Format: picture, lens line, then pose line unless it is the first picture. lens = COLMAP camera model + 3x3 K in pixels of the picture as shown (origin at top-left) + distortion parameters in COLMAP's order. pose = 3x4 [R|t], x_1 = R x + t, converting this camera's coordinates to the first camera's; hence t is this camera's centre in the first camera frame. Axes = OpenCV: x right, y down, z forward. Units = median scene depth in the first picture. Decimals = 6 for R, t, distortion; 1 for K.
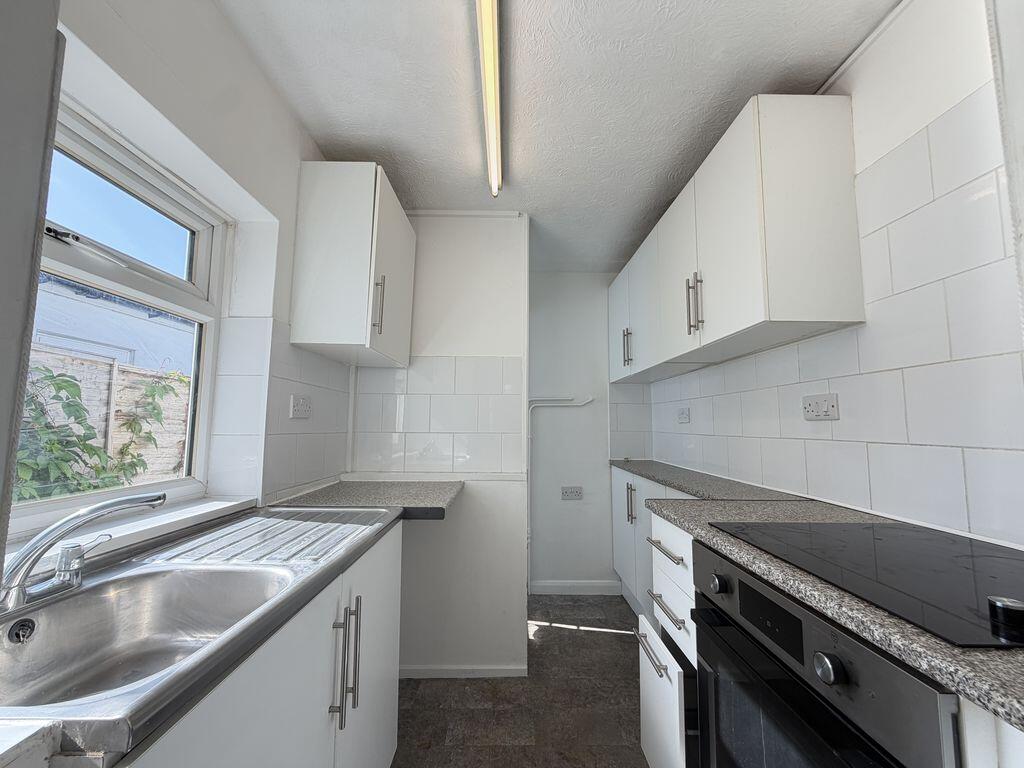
lens RADIAL K [[413.6, 0, 512.9], [0, 413.6, 386.7], [0, 0, 1]] dist [0.001223, 0.000034]
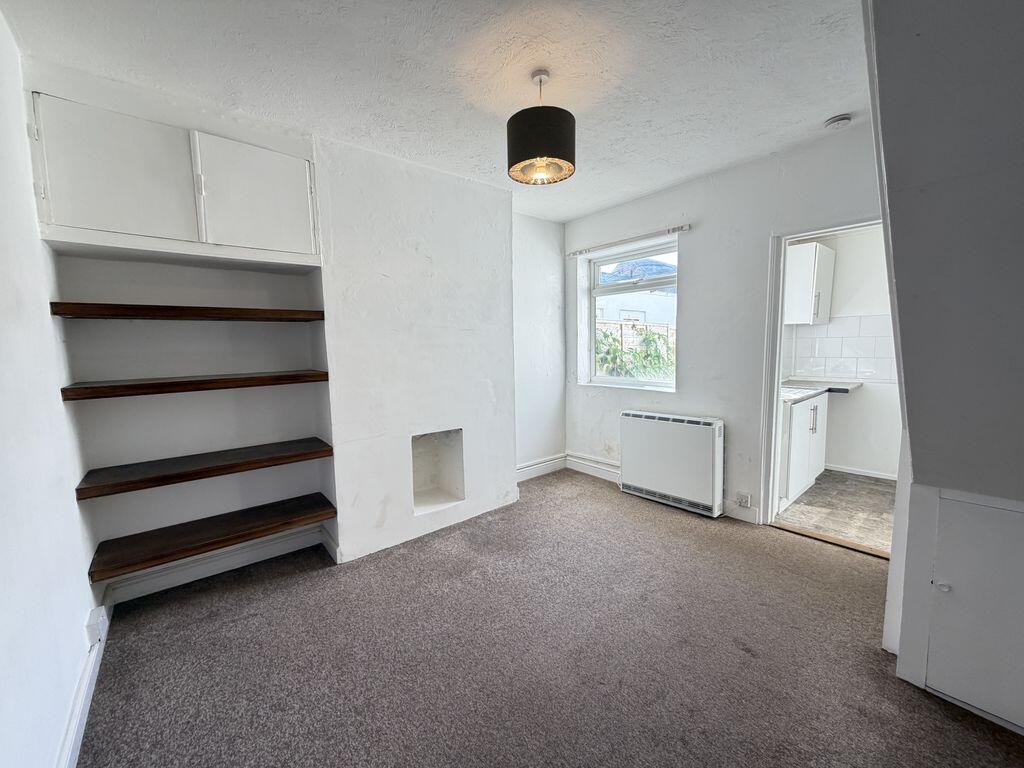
lens RADIAL K [[413.6, 0, 513.3], [0, 413.6, 385.6], [0, 0, 1]] dist [0.001223, 0.000034]
pose [[0.652414, 0.057612, -0.755670, 0.361320], [0.094895, 0.983049, 0.156876, -0.279301], [0.751898, -0.174057, 0.635887, -1.895835]]
